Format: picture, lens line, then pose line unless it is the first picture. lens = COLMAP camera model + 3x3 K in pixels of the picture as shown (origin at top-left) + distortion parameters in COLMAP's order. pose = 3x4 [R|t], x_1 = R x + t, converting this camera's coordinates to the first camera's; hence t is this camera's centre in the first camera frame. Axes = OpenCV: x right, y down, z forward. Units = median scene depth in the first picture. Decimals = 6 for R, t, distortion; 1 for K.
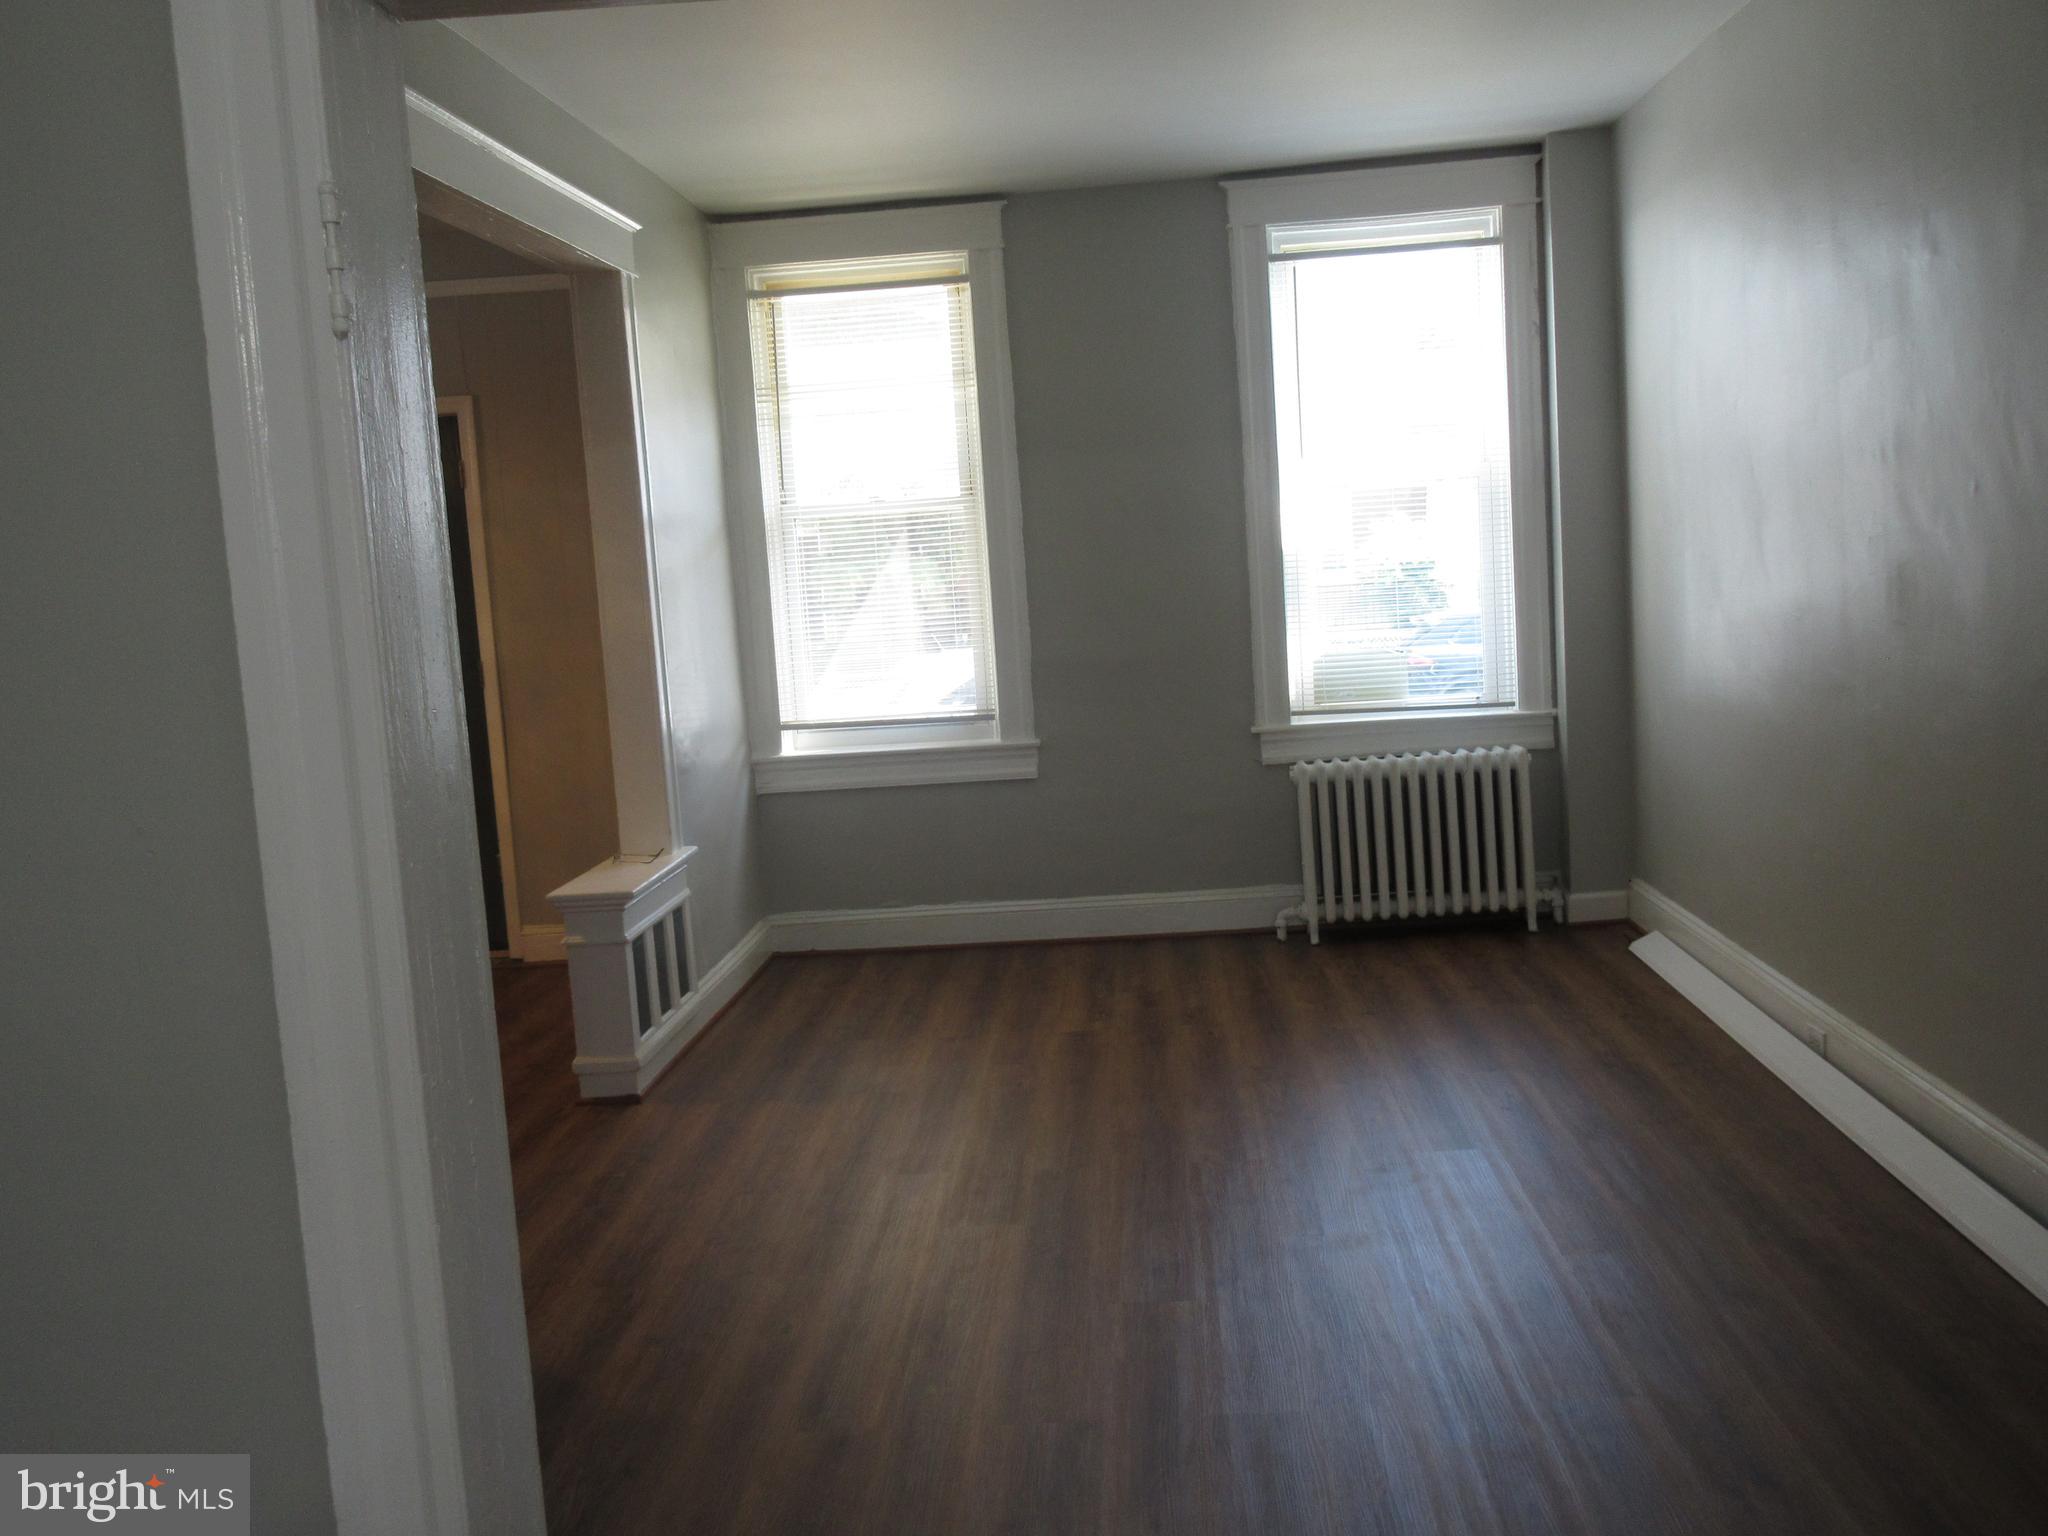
lens RADIAL K [[1770.3, 0, 1065.1], [0, 1770.3, 757.2], [0, 0, 1]] dist [0.003242, -0.013587]
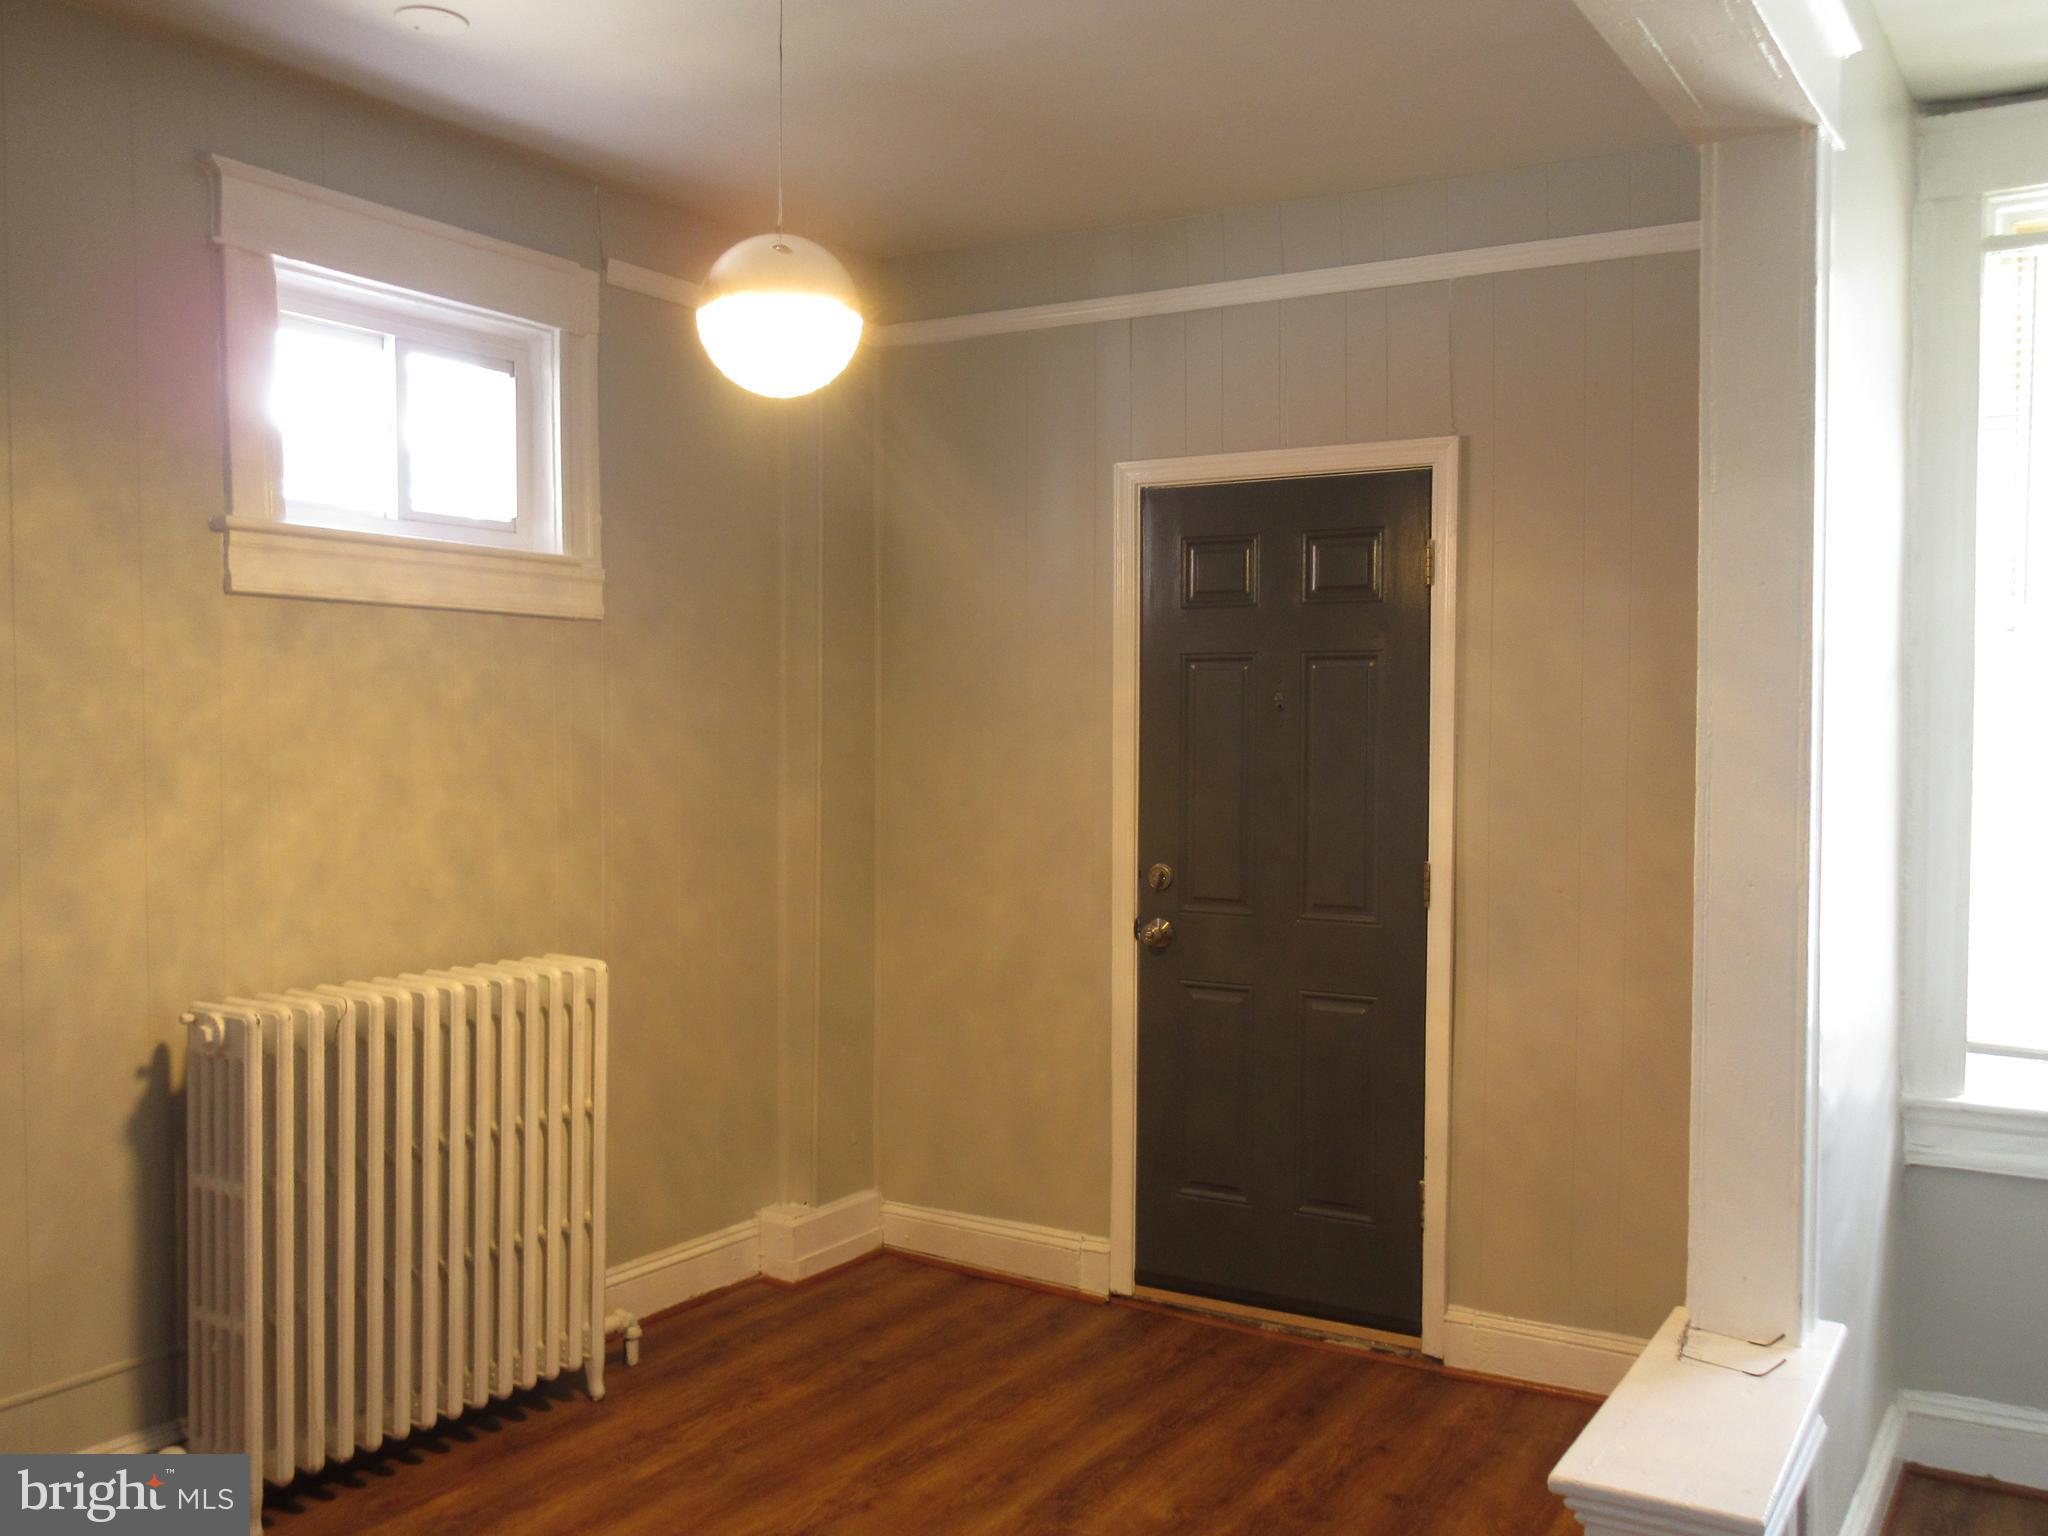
lens RADIAL K [[1770.3, 0, 1034.9], [0, 1770.3, 774.9], [0, 0, 1]] dist [0.003242, -0.013587]
pose [[0.869269, 0.076361, -0.488406, -0.153454], [-0.113356, 0.992462, -0.046583, -0.042103], [0.481168, 0.095857, 0.871372, 0.402959]]
